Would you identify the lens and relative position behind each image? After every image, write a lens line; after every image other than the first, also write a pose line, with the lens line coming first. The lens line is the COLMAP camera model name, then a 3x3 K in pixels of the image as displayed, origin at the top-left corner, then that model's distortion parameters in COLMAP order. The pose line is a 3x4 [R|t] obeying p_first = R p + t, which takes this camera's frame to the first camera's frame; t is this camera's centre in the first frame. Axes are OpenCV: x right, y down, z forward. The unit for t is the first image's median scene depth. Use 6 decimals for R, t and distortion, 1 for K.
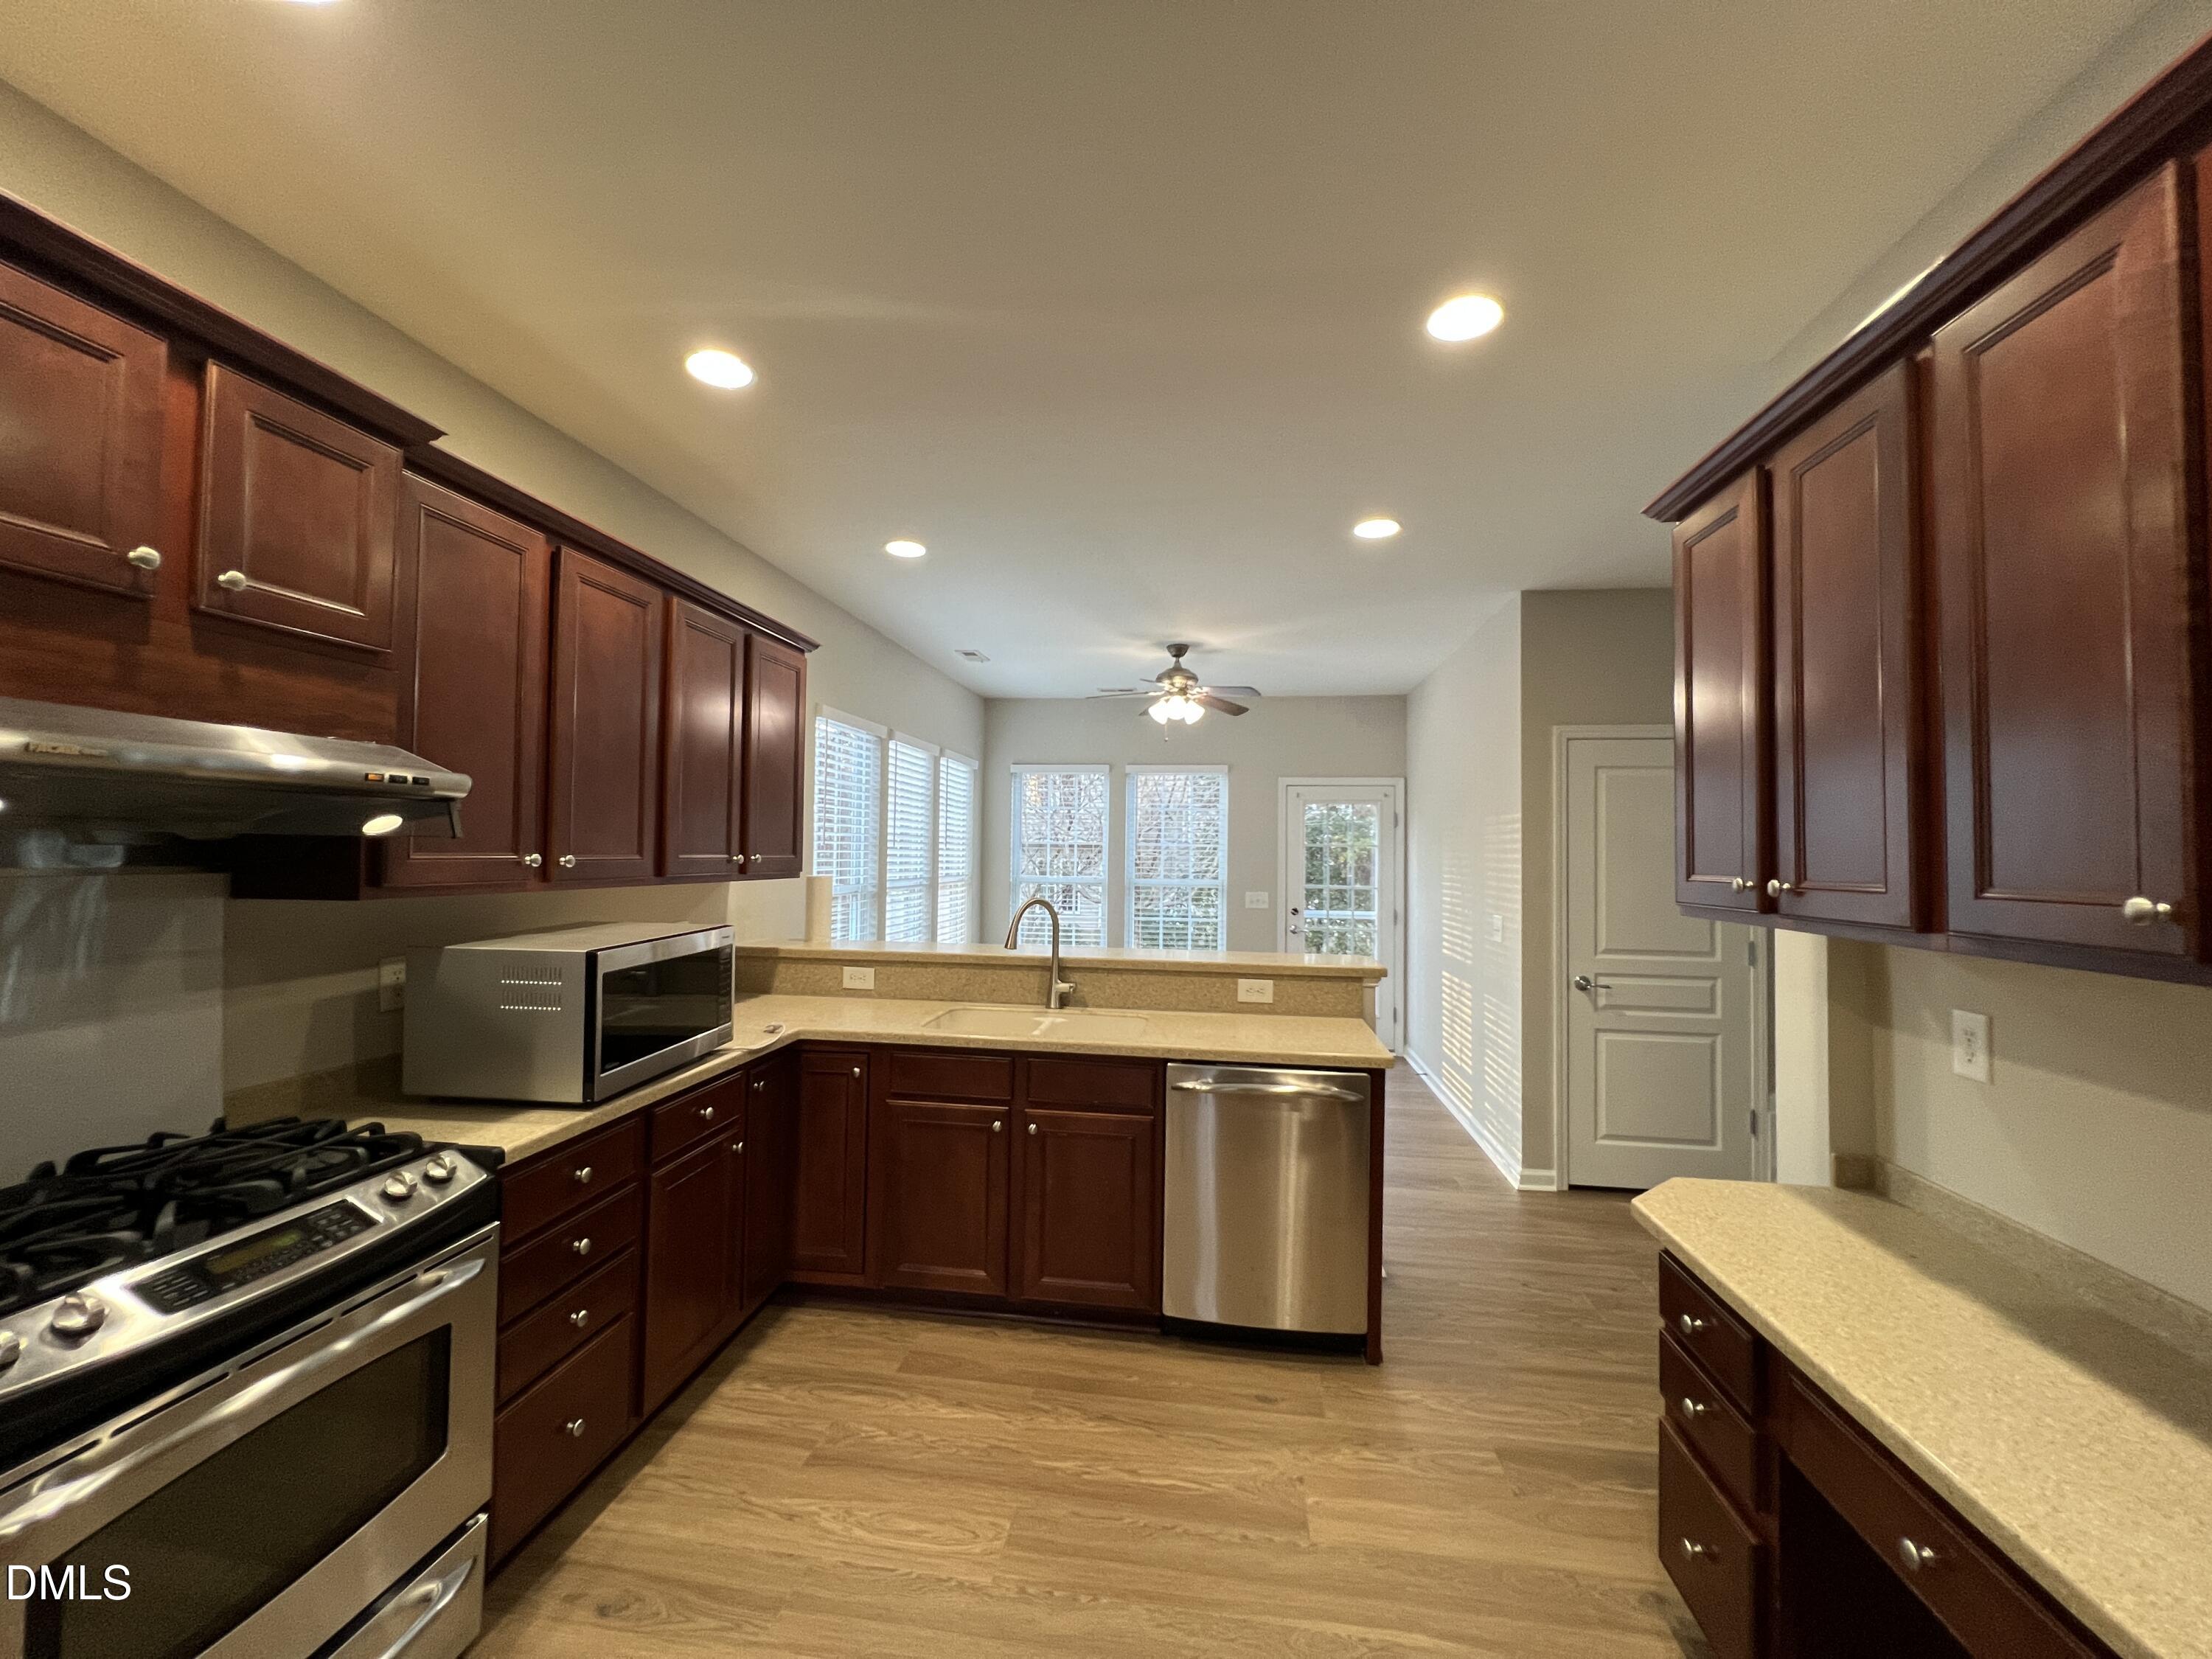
lens RADIAL K [[885.5, 0, 1103.7], [0, 885.5, 828.4], [0, 0, 1]] dist [-0.000150, -0.000263]
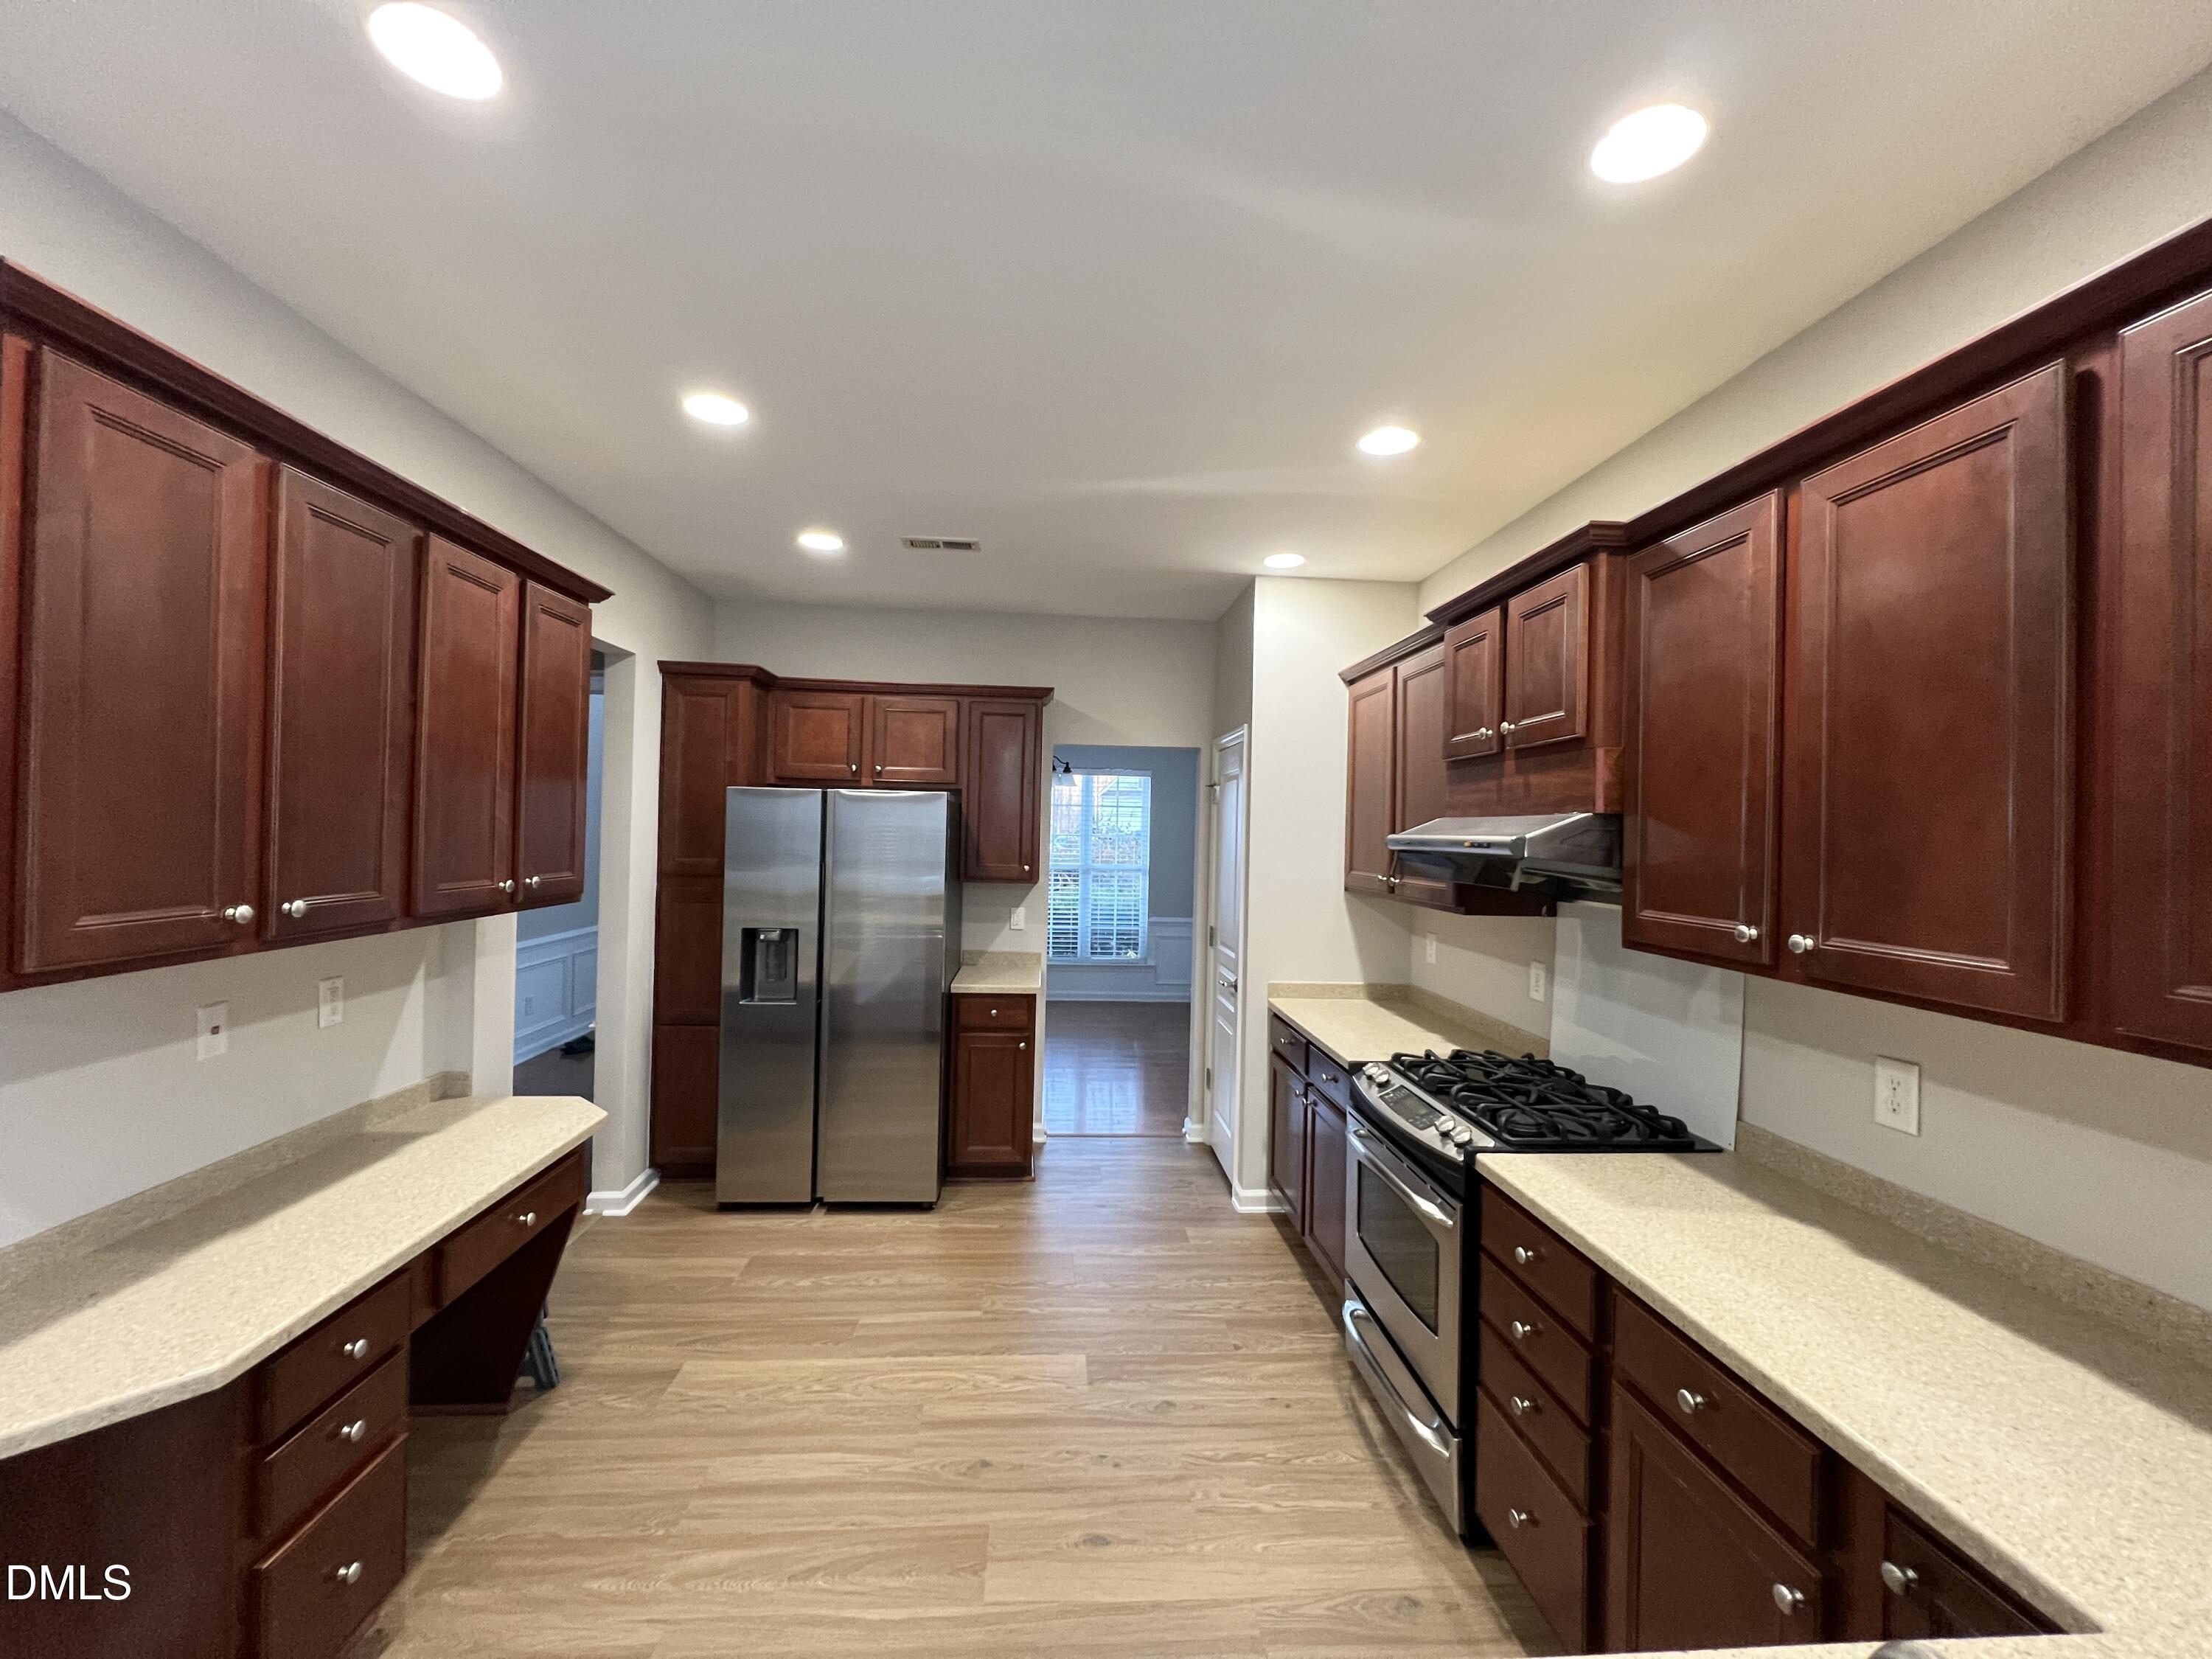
lens RADIAL K [[885.5, 0, 1103.7], [0, 885.5, 828.4], [0, 0, 1]] dist [-0.000150, -0.000263]
pose [[-0.977180, -0.043518, -0.207909, 0.058285], [-0.037539, 0.998763, -0.032618, -0.010937], [0.209071, -0.024069, -0.977604, 1.945240]]
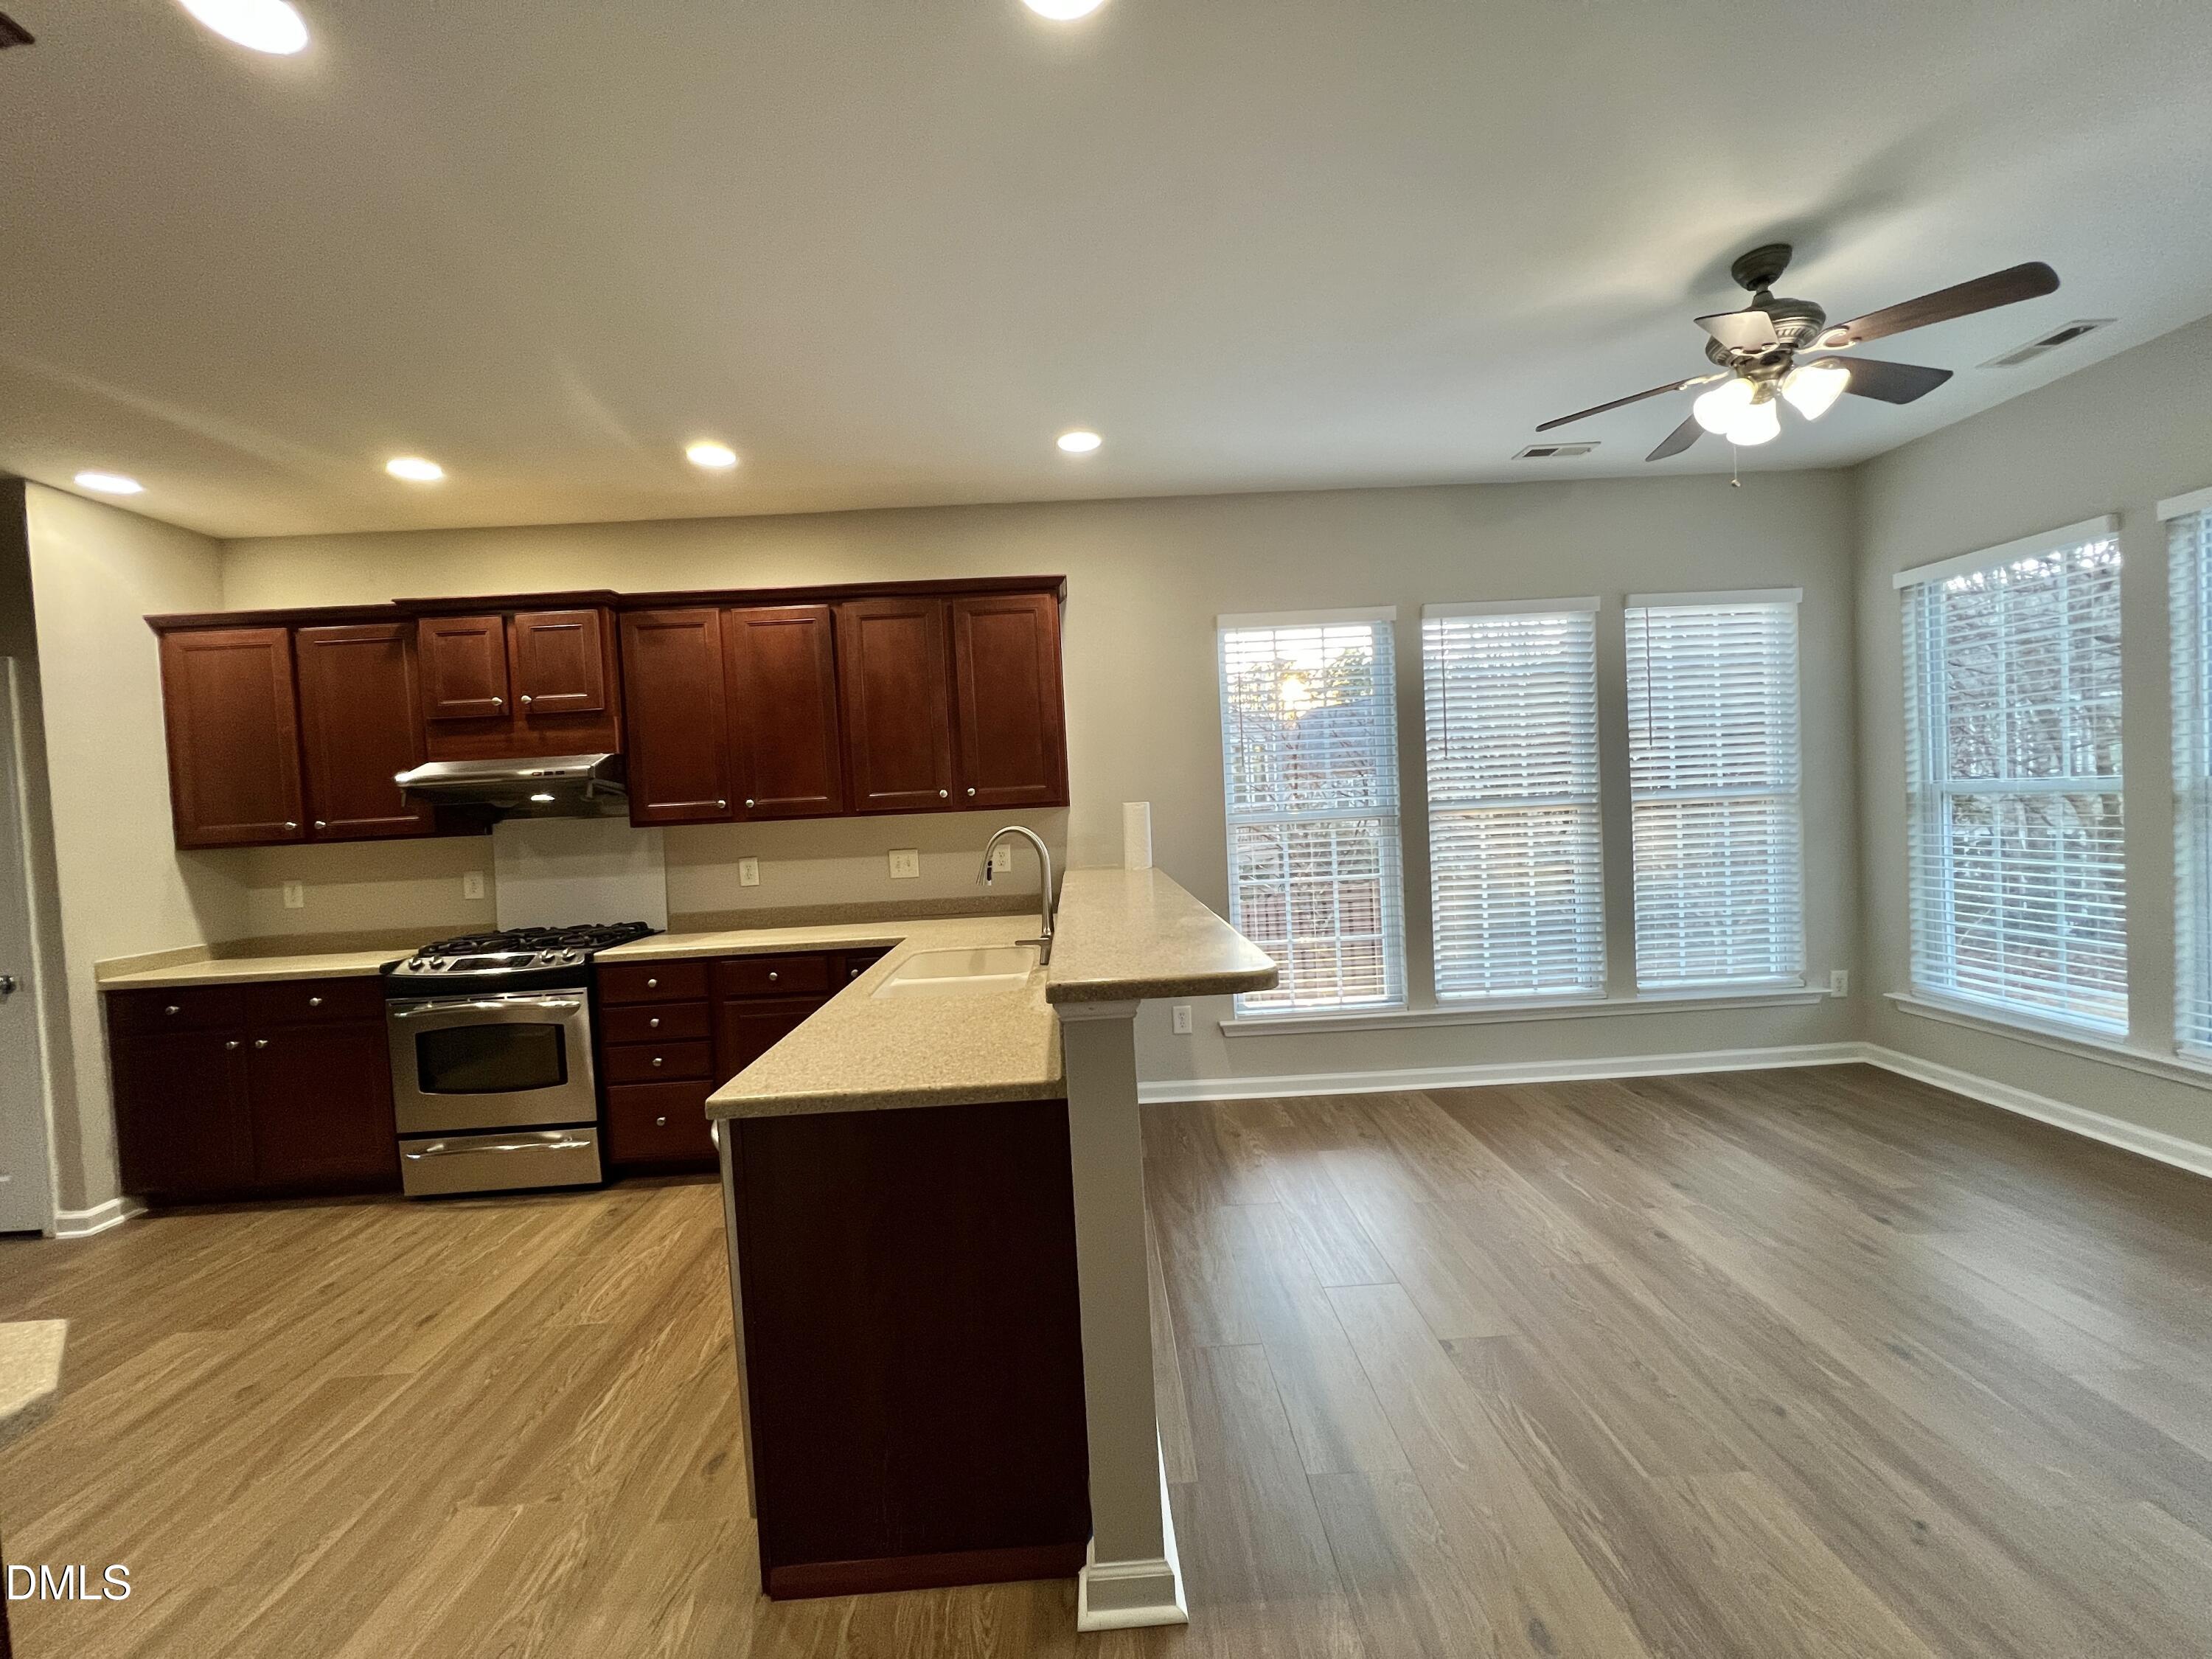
lens RADIAL K [[885.5, 0, 1103.7], [0, 885.5, 828.4], [0, 0, 1]] dist [-0.000150, -0.000263]
pose [[0.167046, 0.002826, -0.985945, 1.387592], [0.081464, 0.996537, 0.016658, 0.136613], [0.982578, -0.083102, 0.166237, 1.717214]]
